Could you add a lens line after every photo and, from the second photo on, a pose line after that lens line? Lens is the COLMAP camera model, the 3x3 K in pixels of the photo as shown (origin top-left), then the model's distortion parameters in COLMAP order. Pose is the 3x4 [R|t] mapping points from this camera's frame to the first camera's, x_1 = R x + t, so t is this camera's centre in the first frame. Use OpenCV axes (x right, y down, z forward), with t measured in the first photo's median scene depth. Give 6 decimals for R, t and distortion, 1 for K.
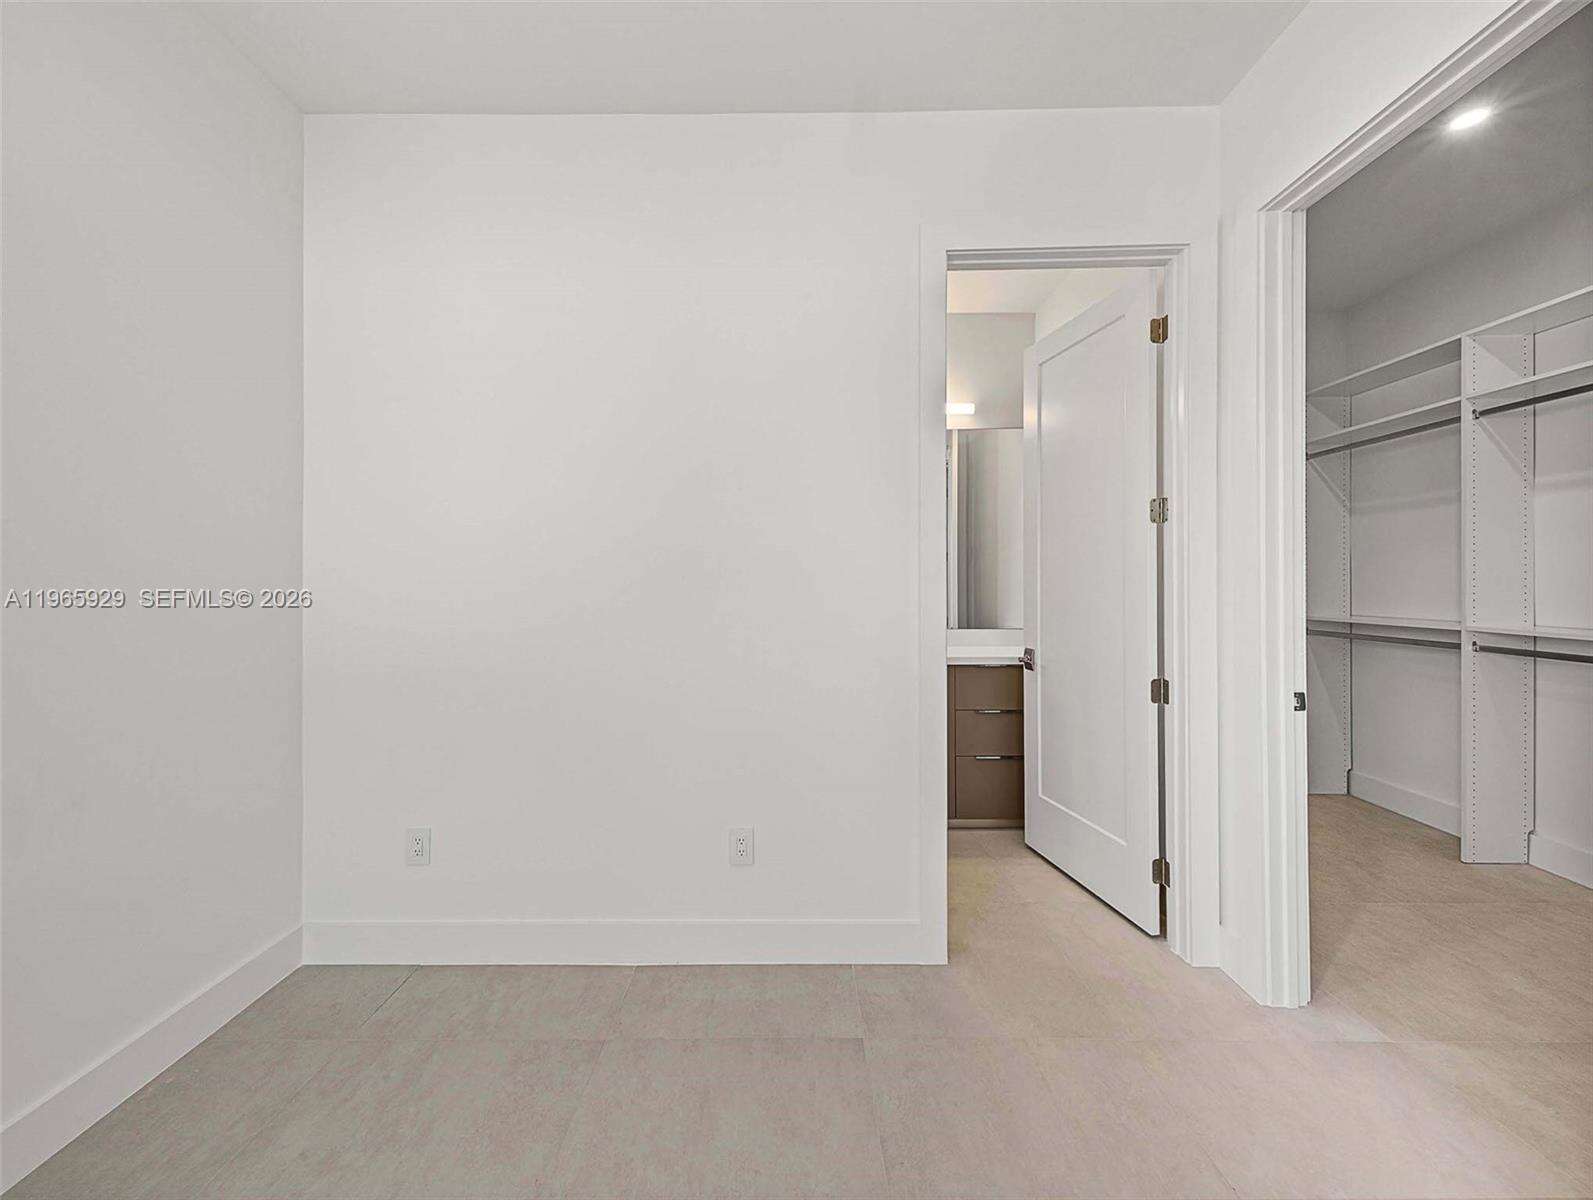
lens RADIAL K [[619.2, 0, 782.7], [0, 619.2, 594.8], [0, 0, 1]] dist [-0.001442, 0.000116]
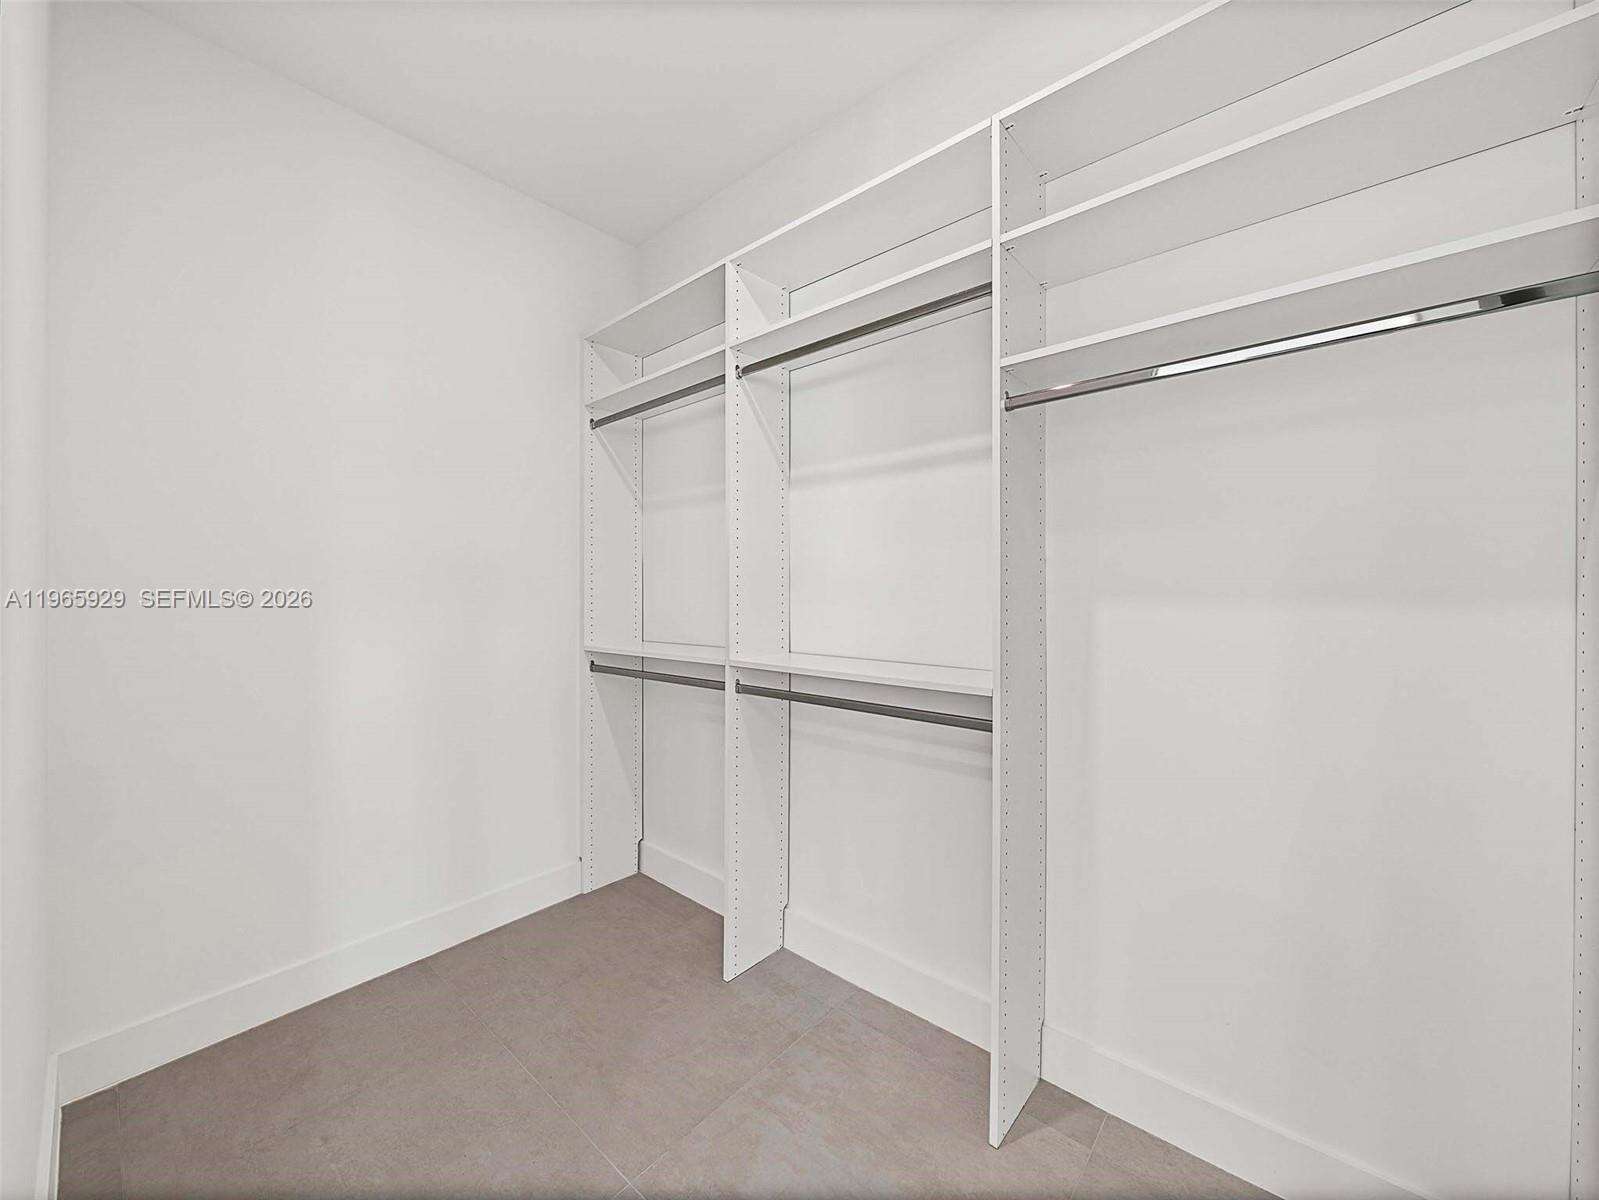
lens RADIAL K [[621.5, 0, 799.4], [0, 621.5, 603.3], [0, 0, 1]] dist [-0.001442, 0.000116]
pose [[0.638915, 0.006414, 0.769251, 0.592469], [-0.000366, 0.999968, -0.008034, -0.009437], [-0.769278, 0.004852, 0.638896, 0.466304]]
